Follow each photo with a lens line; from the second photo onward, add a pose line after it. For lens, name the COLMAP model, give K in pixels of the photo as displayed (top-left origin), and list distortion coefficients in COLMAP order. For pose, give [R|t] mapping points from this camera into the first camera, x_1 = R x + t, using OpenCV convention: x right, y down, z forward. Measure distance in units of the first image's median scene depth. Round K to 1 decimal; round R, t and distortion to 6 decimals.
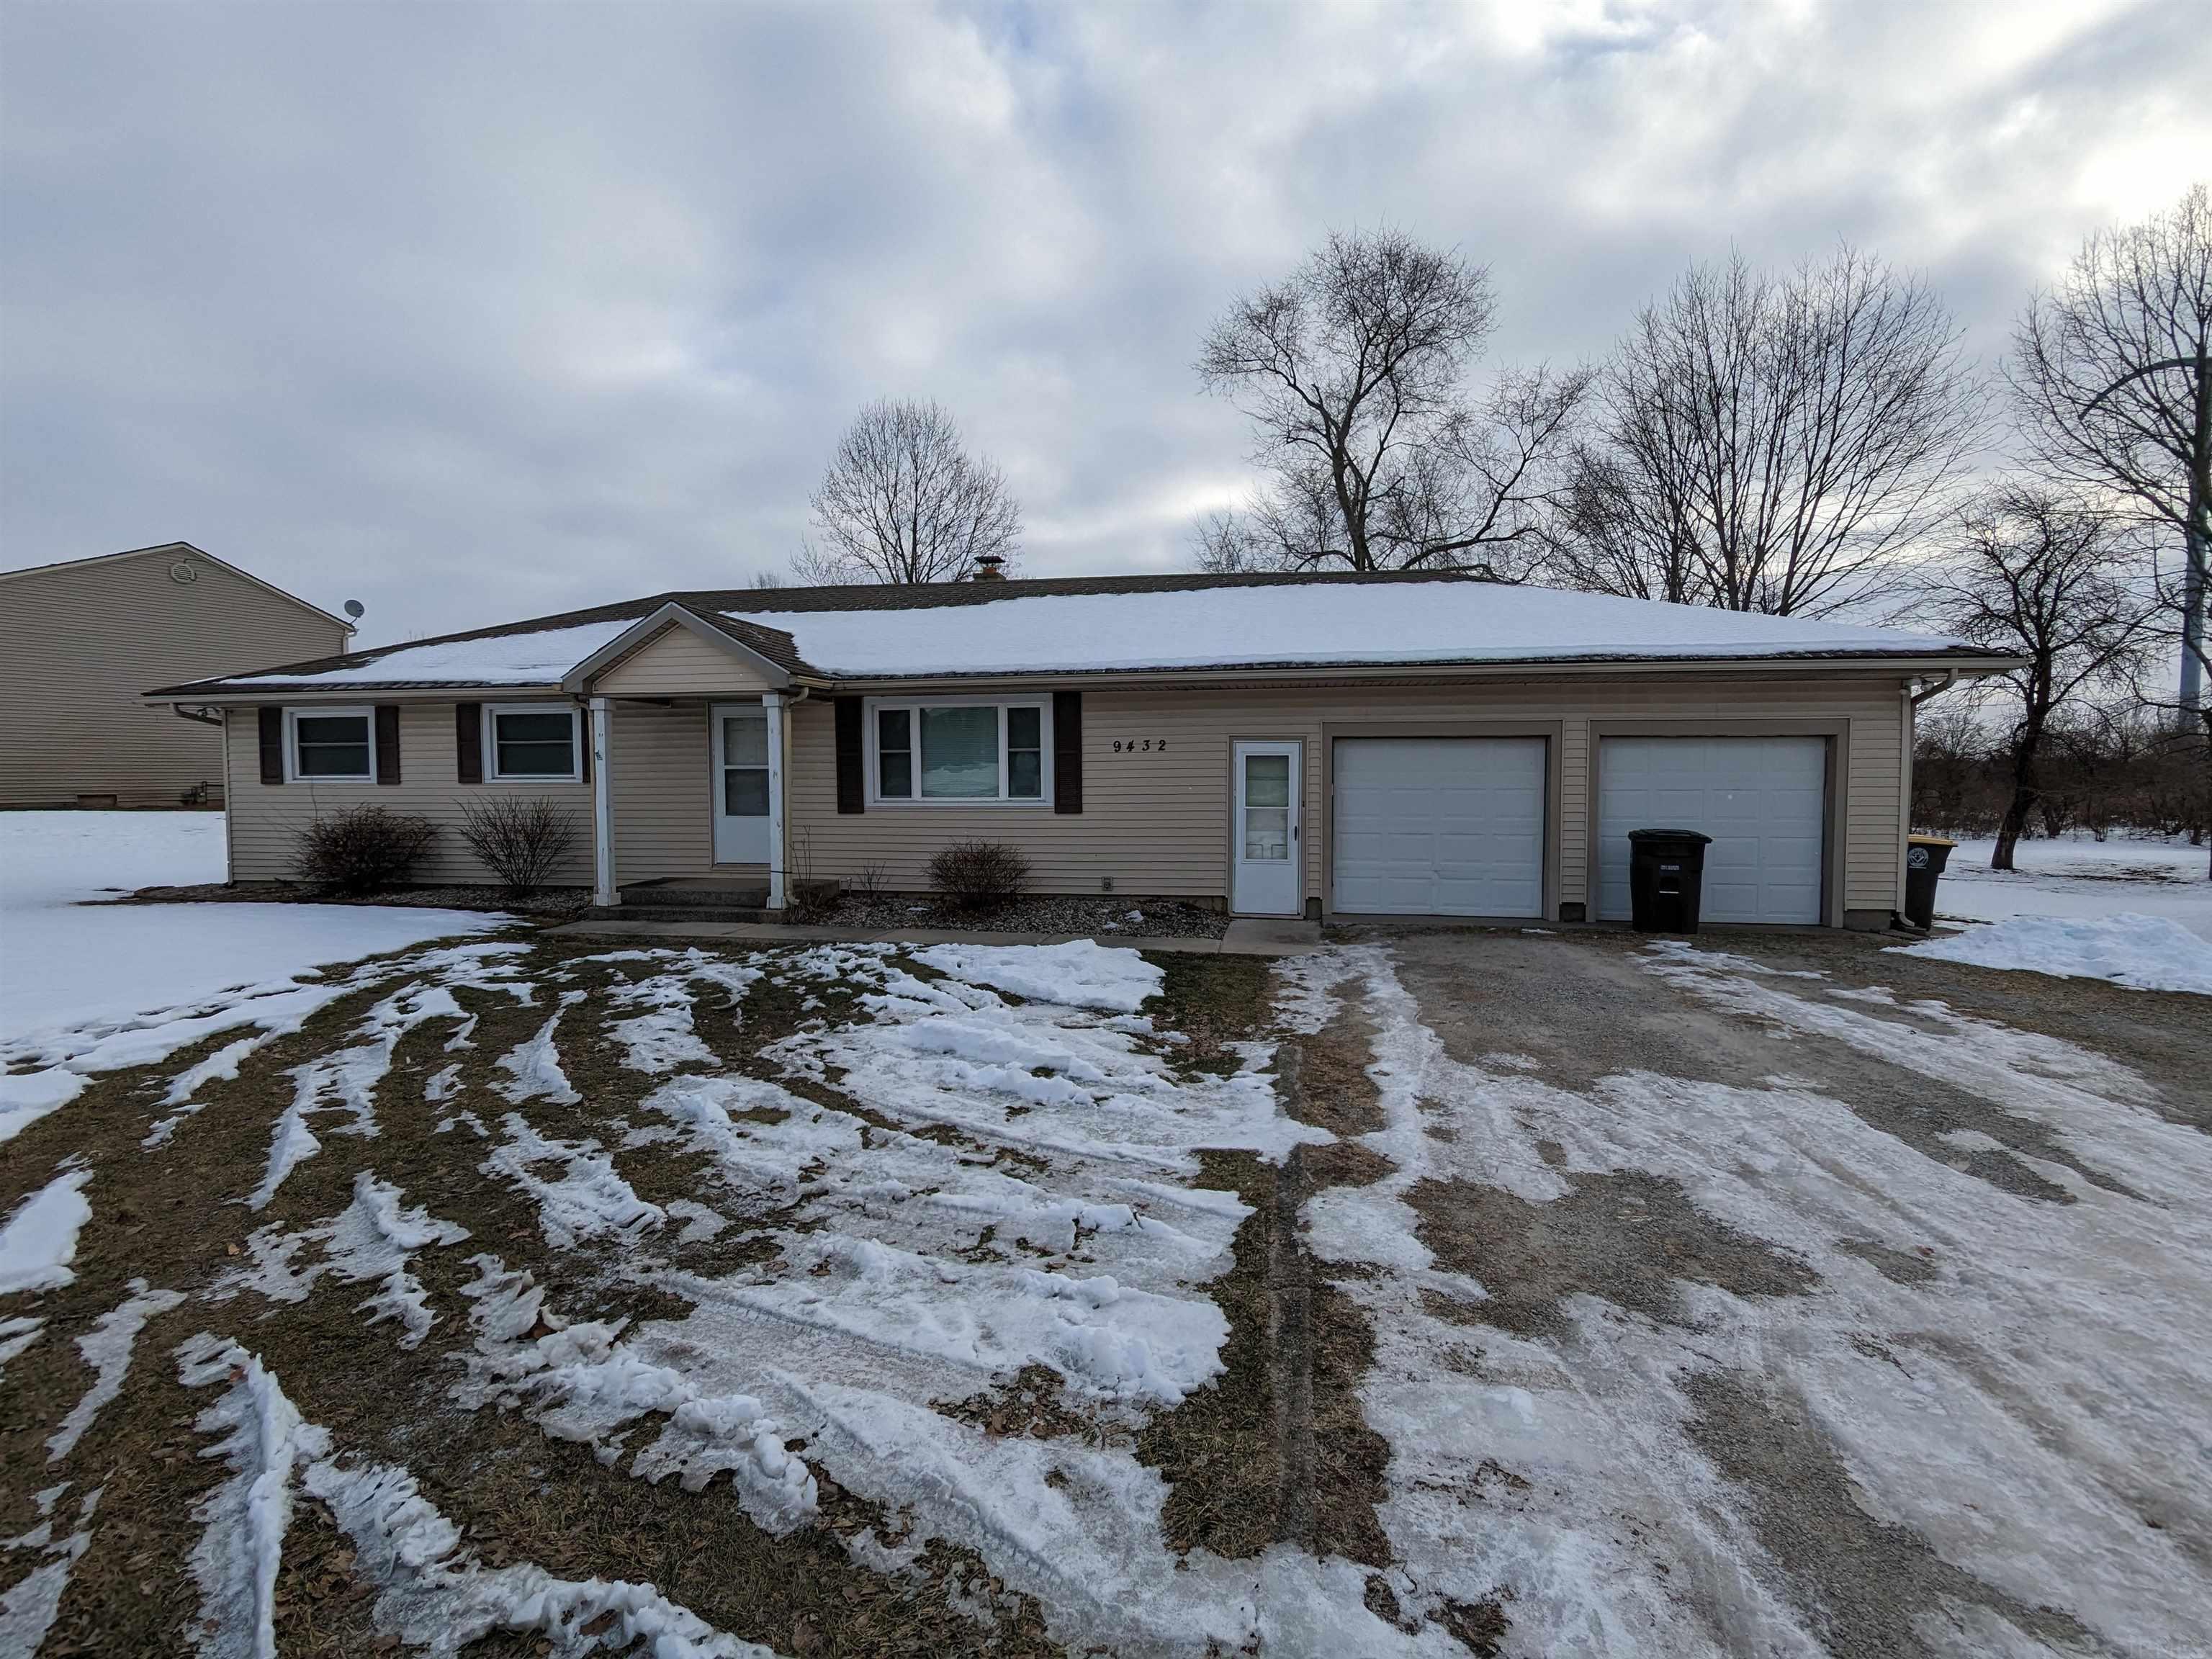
lens RADIAL K [[1042.4, 0, 1089.9], [0, 1042.4, 824.5], [0, 0, 1]] dist [0.002976, 0.000827]
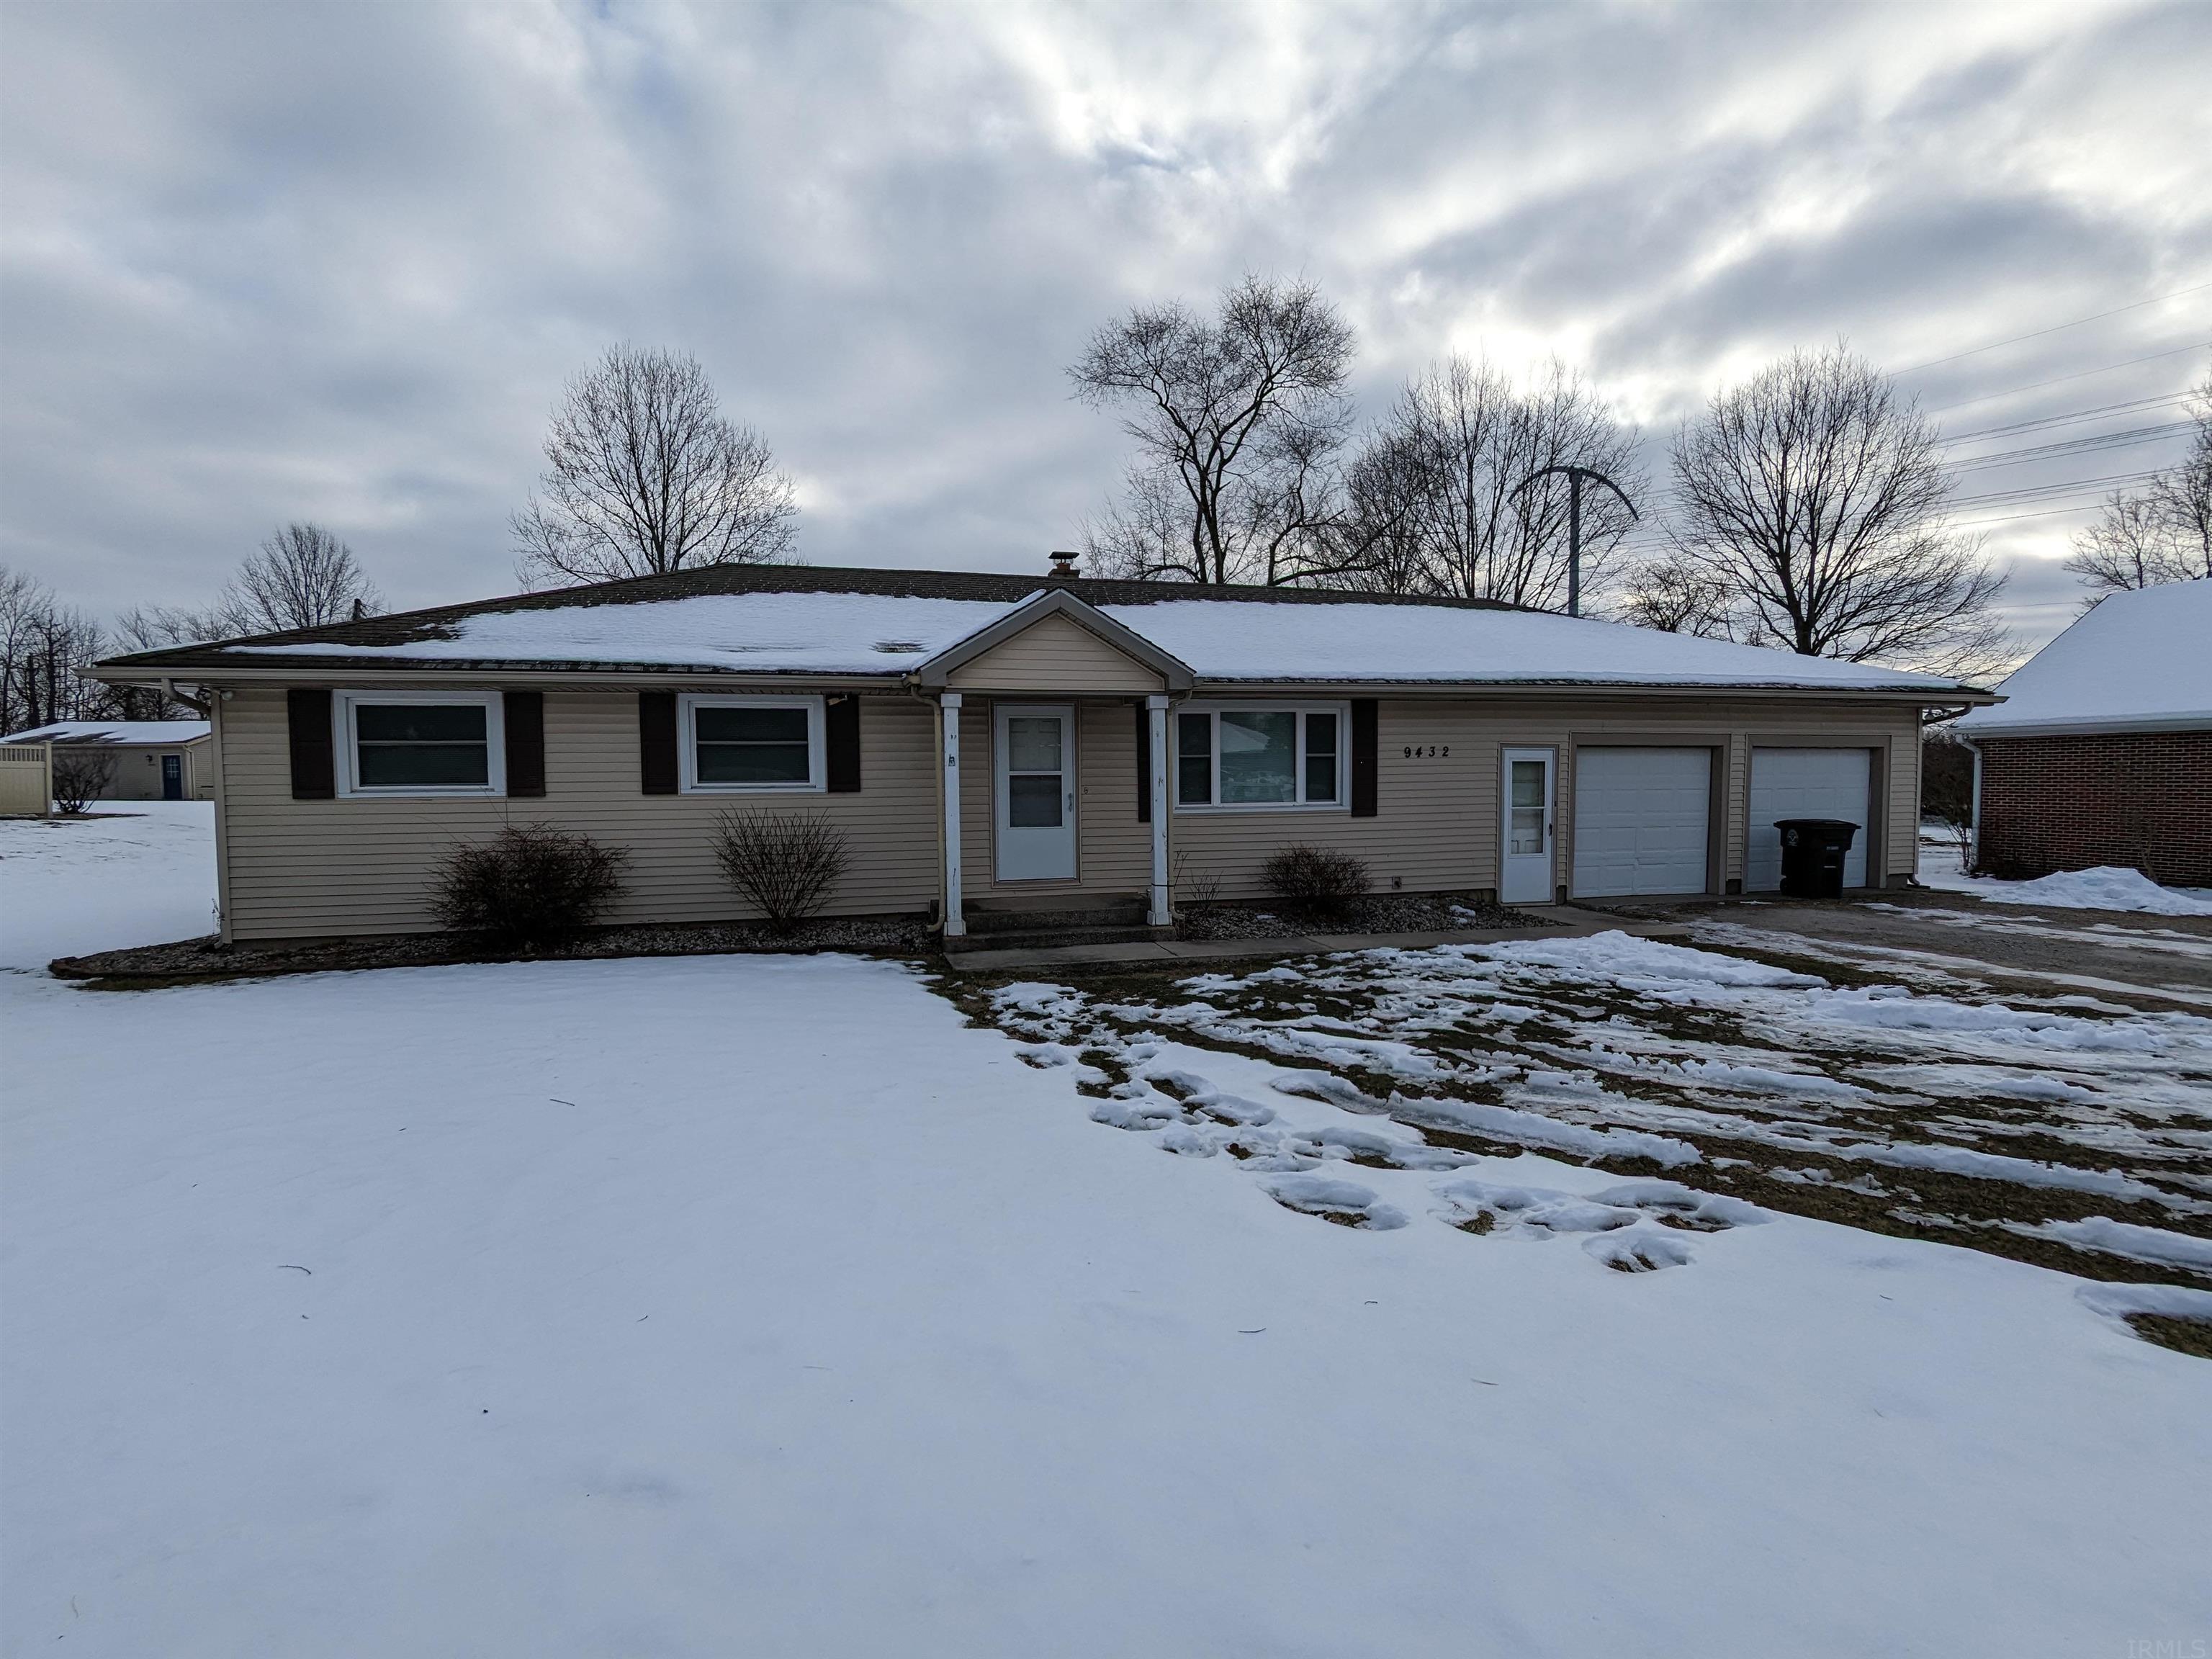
lens RADIAL K [[1042.4, 0, 1092.7], [0, 1042.4, 832.5], [0, 0, 1]] dist [0.002976, 0.000827]
pose [[0.906830, -0.026953, 0.420634, -0.705140], [0.024390, 0.999637, 0.011473, -0.013628], [-0.420791, -0.000145, 0.907158, 0.171926]]
